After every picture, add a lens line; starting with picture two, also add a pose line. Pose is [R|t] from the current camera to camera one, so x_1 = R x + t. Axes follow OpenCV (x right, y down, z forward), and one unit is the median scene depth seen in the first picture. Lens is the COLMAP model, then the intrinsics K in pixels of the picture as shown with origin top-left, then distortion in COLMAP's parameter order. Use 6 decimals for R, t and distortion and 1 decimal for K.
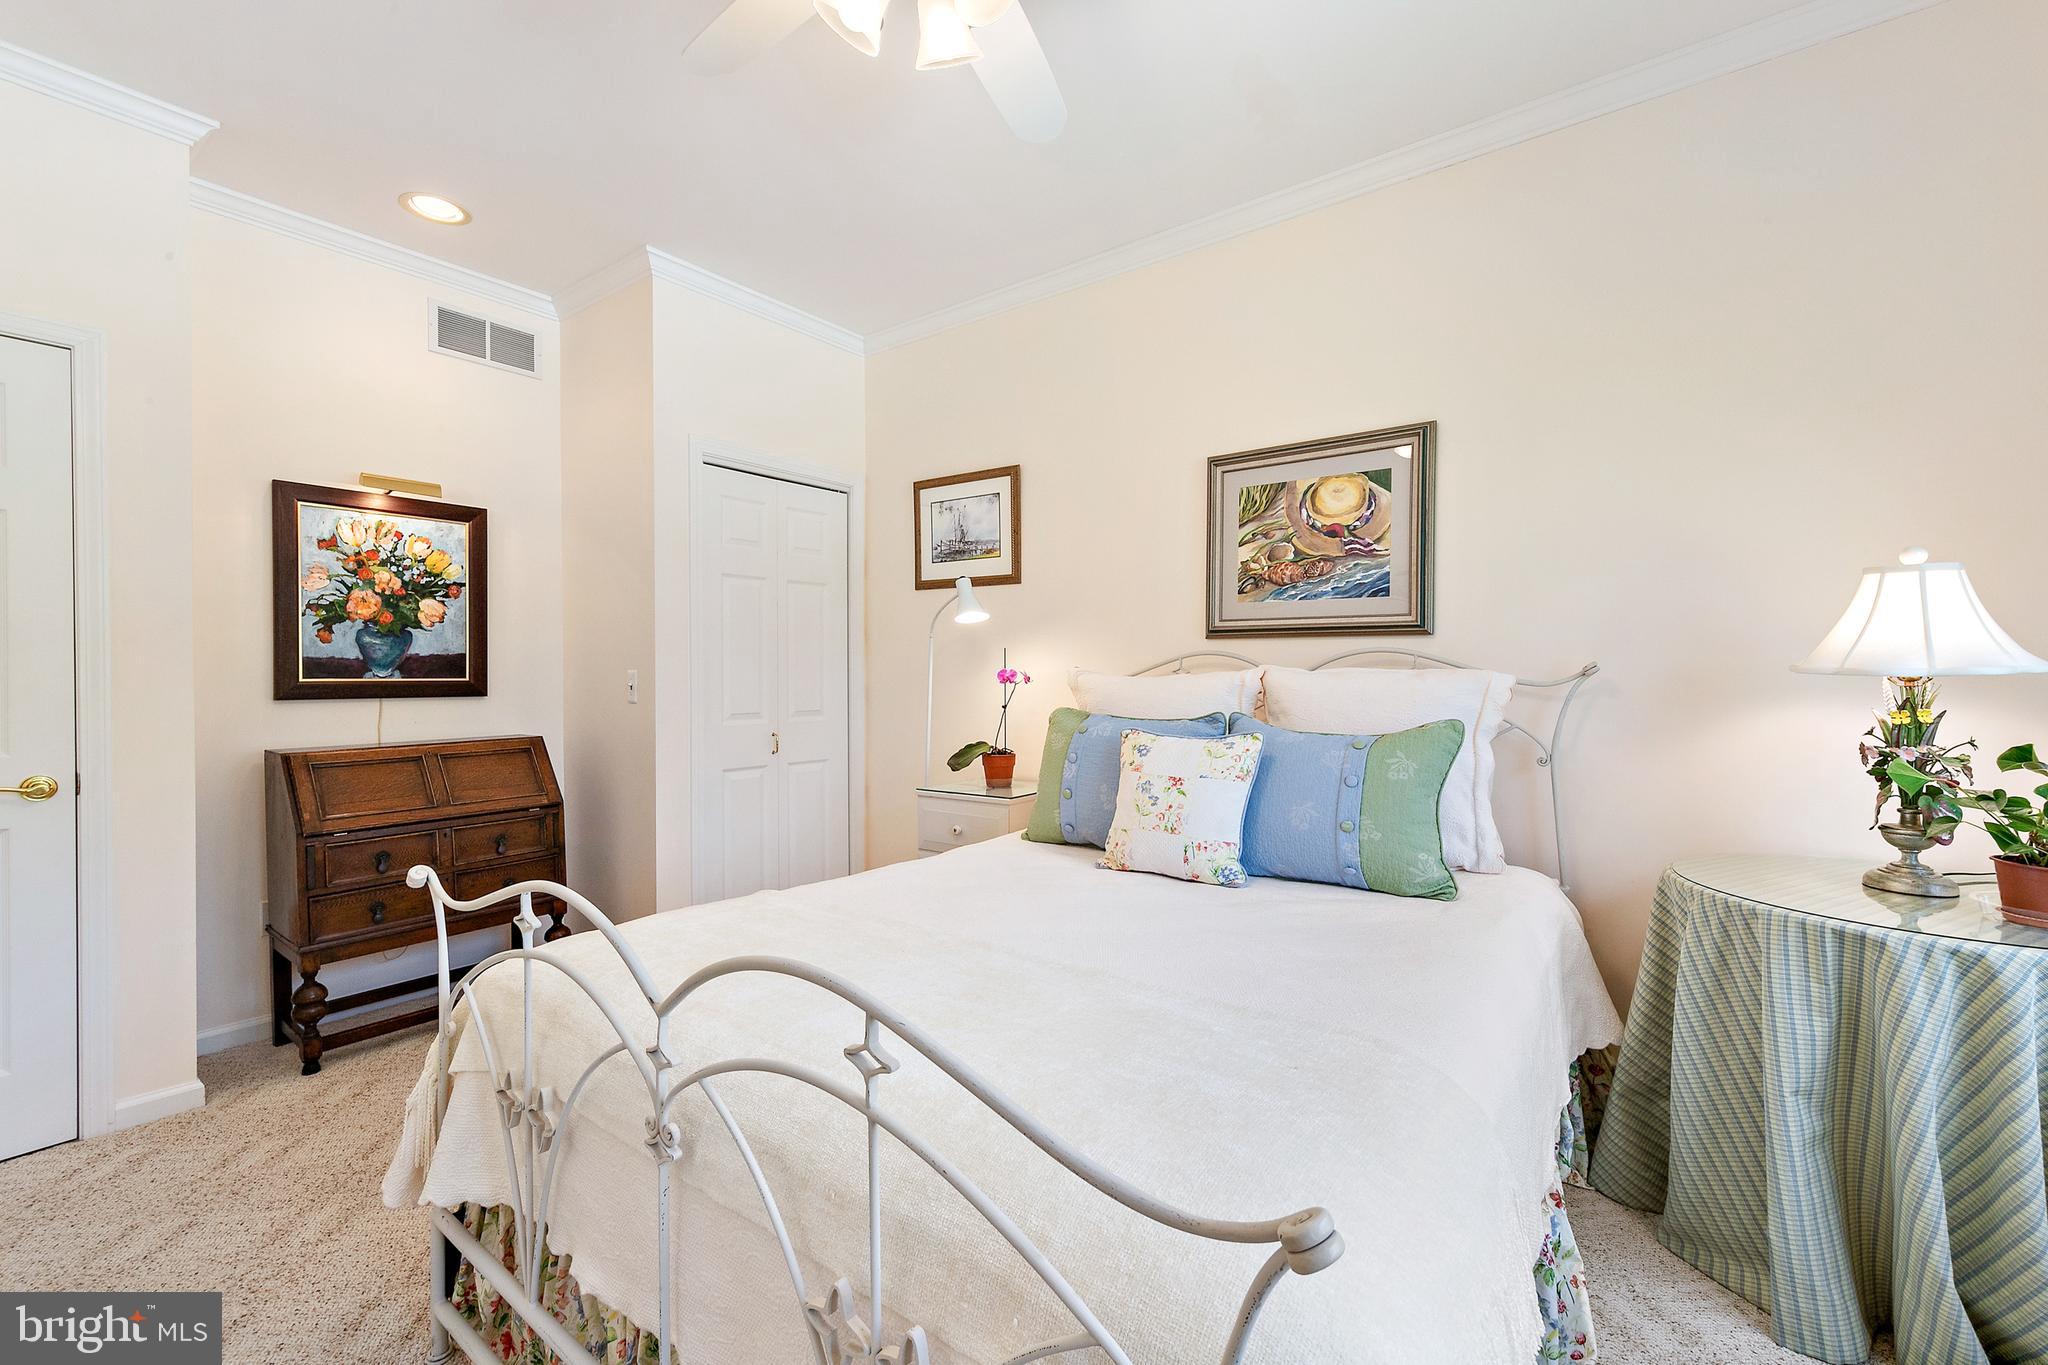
lens RADIAL K [[873.8, 0, 1026.0], [0, 873.8, 674.1], [0, 0, 1]] dist [0.003274, -0.000515]
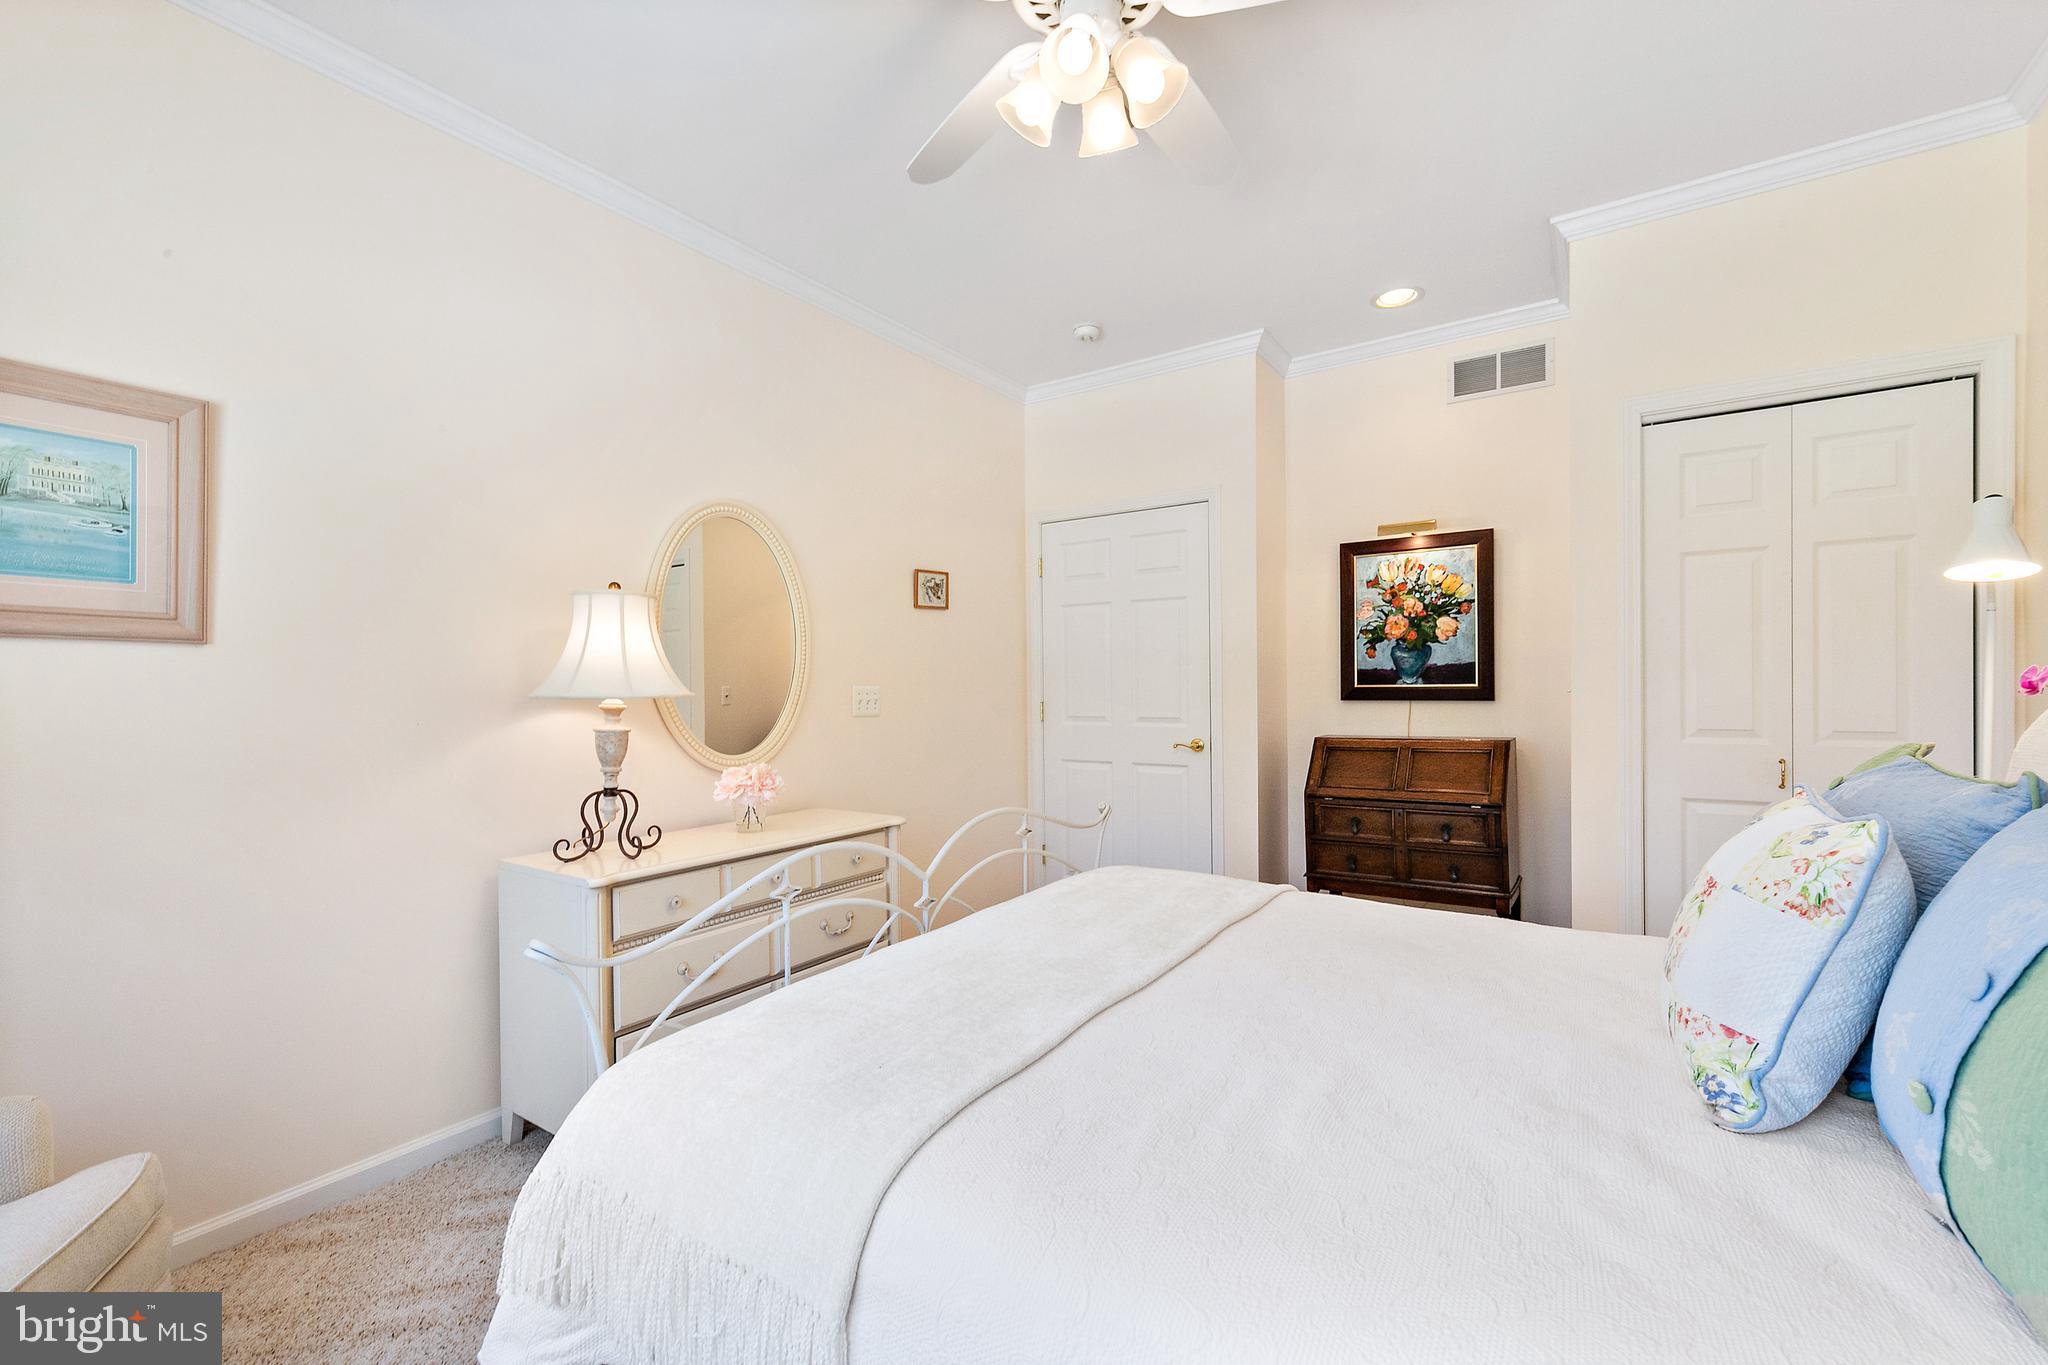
lens RADIAL K [[873.8, 0, 1031.0], [0, 873.8, 690.0], [0, 0, 1]] dist [0.003274, -0.000515]
pose [[0.031657, 0.009990, -0.999449, 0.490826], [0.012229, 0.999871, 0.010382, -0.006836], [0.999424, -0.012551, 0.031531, 0.420479]]
